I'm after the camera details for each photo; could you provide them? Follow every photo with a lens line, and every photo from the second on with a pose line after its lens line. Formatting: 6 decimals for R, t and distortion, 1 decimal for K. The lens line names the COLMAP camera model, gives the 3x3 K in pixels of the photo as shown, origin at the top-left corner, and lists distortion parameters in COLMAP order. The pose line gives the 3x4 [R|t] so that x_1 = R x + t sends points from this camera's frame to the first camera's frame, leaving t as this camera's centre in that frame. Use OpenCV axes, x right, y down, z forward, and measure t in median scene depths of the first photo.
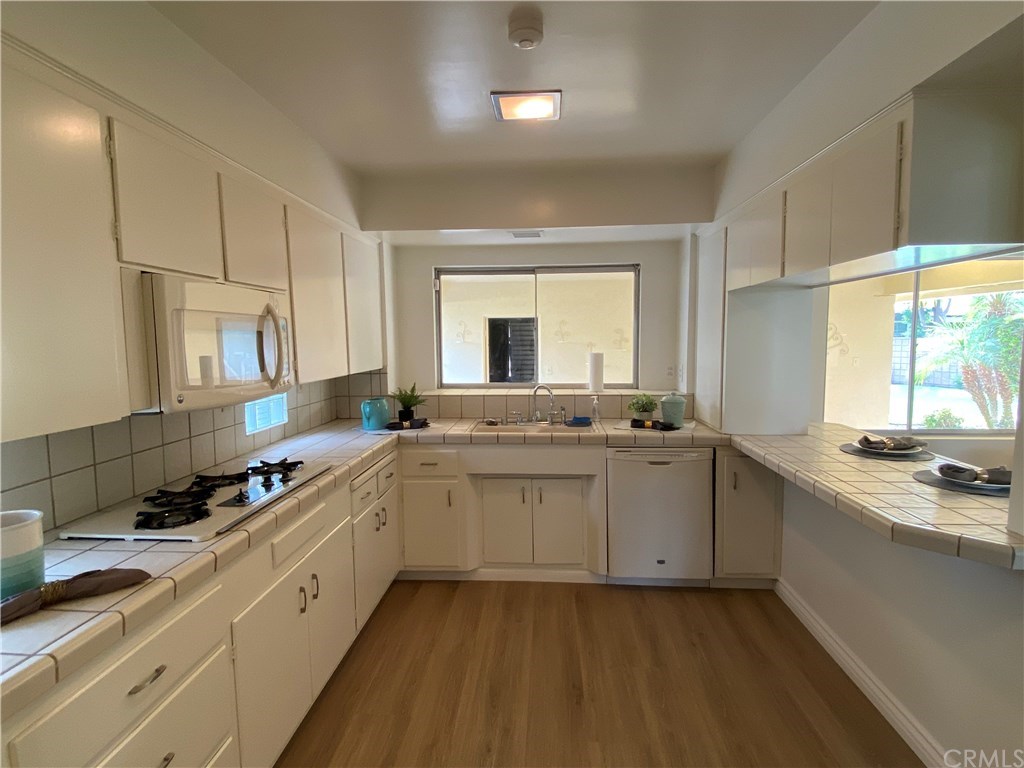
lens RADIAL K [[519.0, 0, 511.1], [0, 519.0, 376.2], [0, 0, 1]] dist [0.001598, -0.000726]
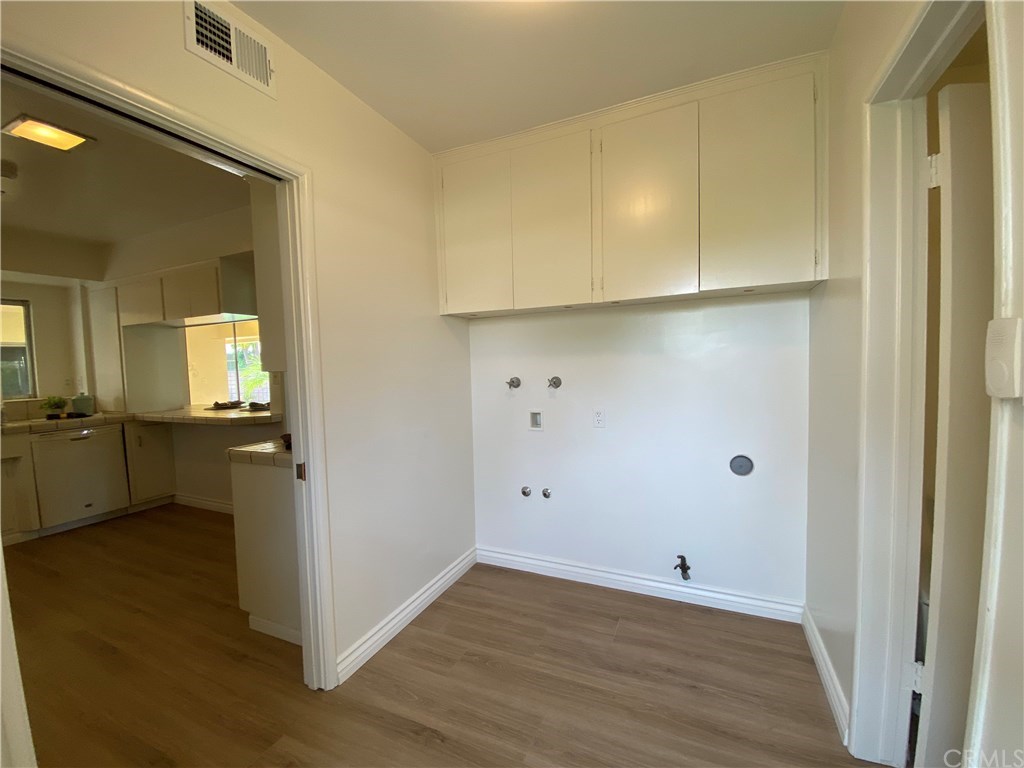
lens RADIAL K [[409.6, 0, 512.2], [0, 409.6, 380.3], [0, 0, 1]] dist [-0.002008, -0.006851]
pose [[0.323388, -0.047708, 0.945063, -0.384290], [0.101397, 0.994725, 0.015518, 0.104654], [-0.940818, 0.090808, 0.326520, -0.531618]]
